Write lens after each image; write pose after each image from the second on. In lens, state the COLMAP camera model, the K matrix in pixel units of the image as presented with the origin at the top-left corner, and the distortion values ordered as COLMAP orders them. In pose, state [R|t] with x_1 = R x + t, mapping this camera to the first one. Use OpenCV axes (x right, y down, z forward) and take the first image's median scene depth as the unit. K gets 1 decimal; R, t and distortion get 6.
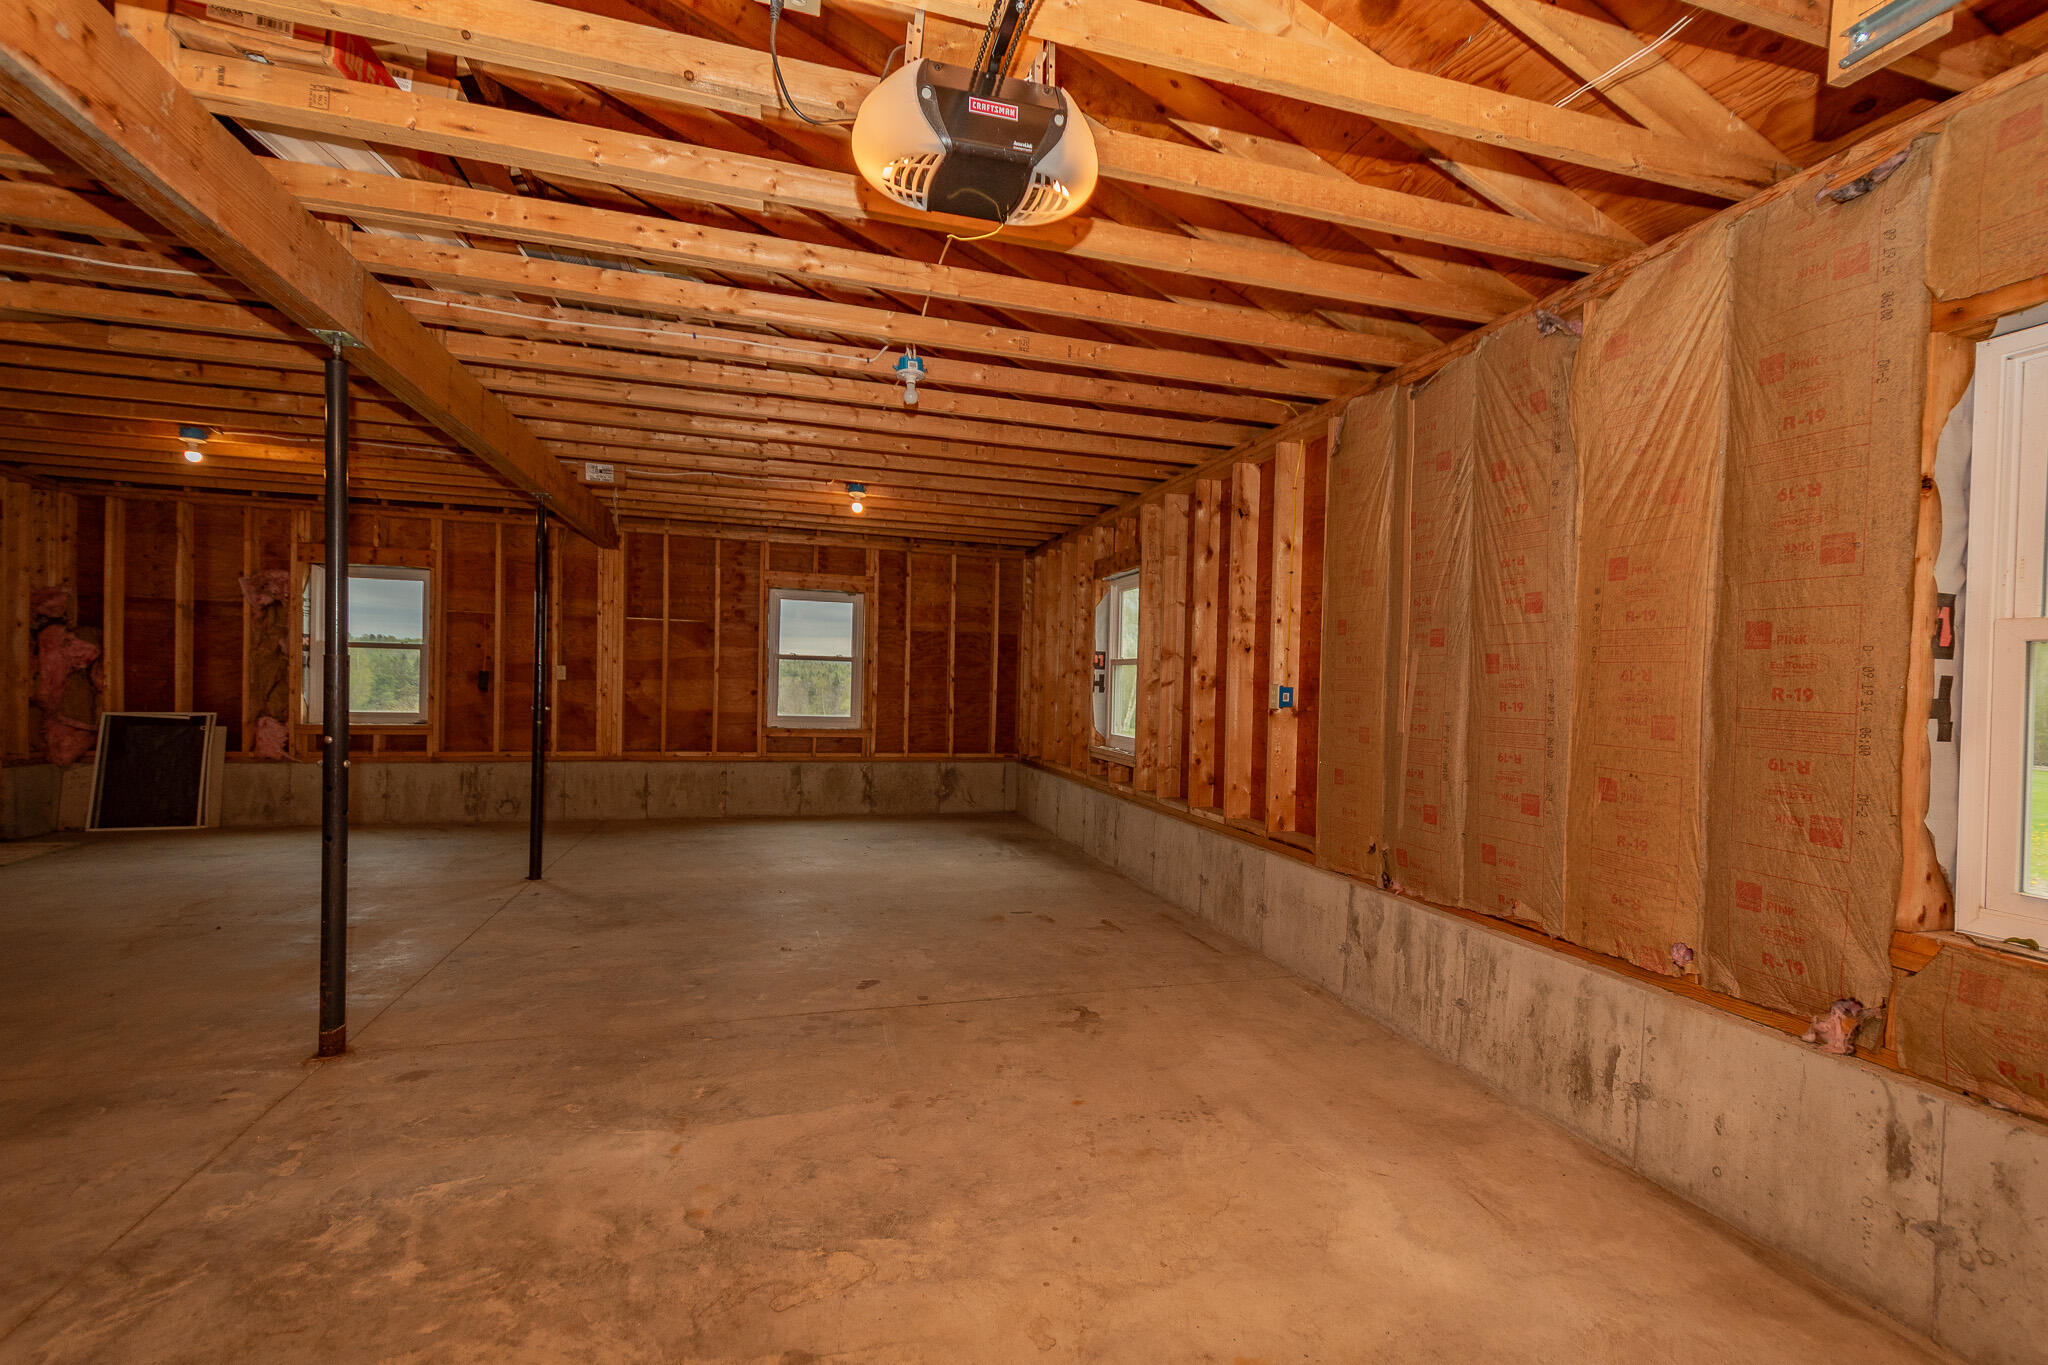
lens RADIAL K [[886.7, 0, 1030.5], [0, 886.7, 691.1], [0, 0, 1]] dist [0.027084, -0.010610]
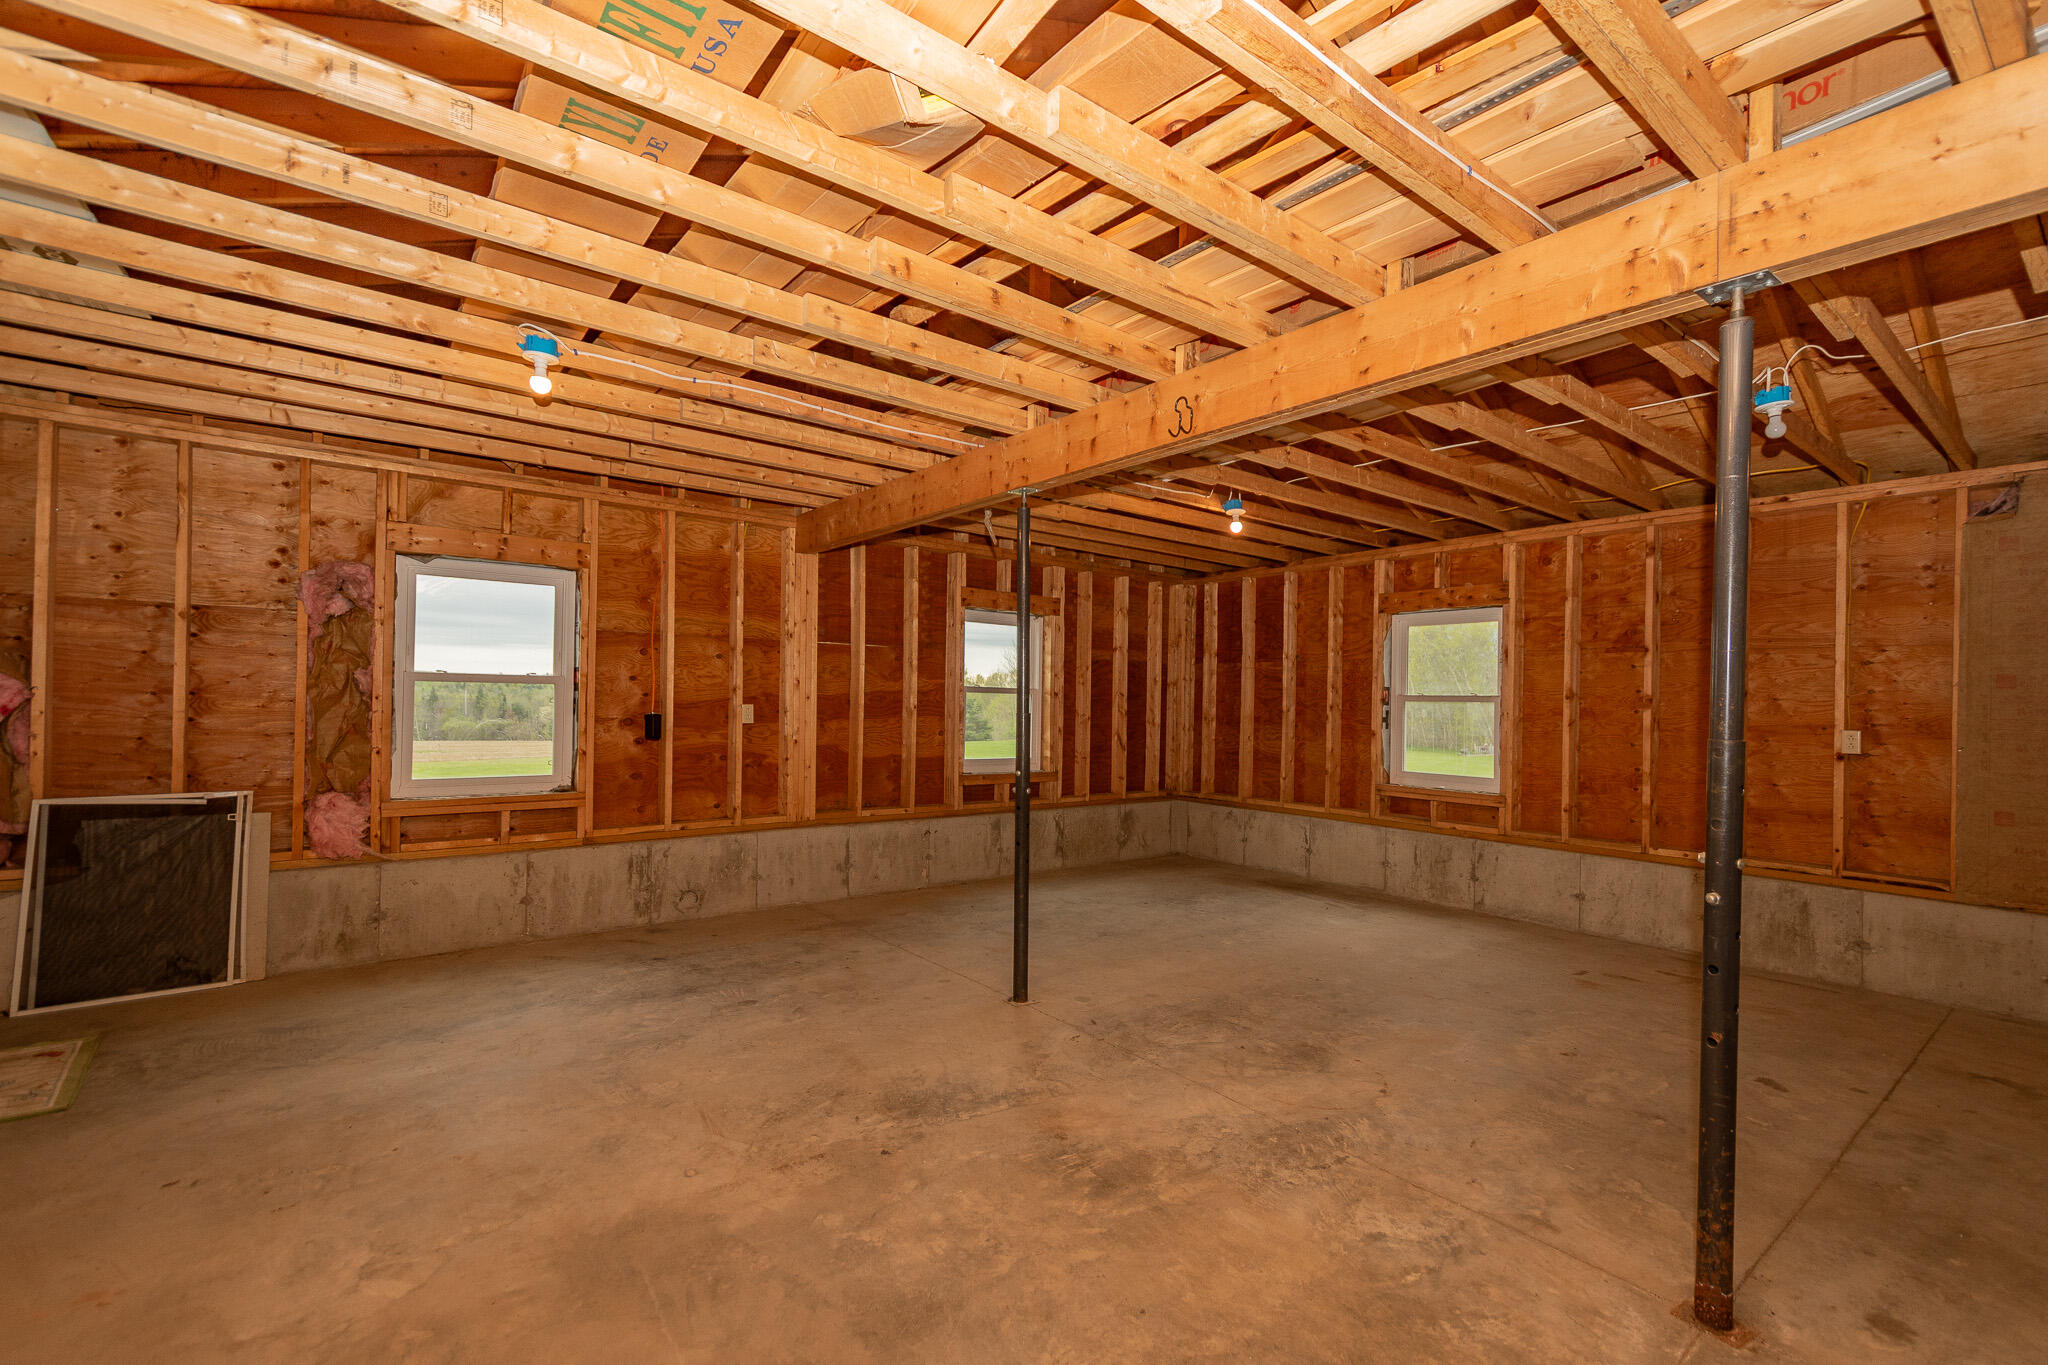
lens RADIAL K [[893.1, 0, 1033.6], [0, 893.1, 690.4], [0, 0, 1]] dist [0.010948, -0.001095]
pose [[0.925418, -0.003451, 0.378931, -0.614750], [0.007754, 0.999922, -0.009831, -0.032208], [-0.378867, 0.012036, 0.925373, 0.222203]]
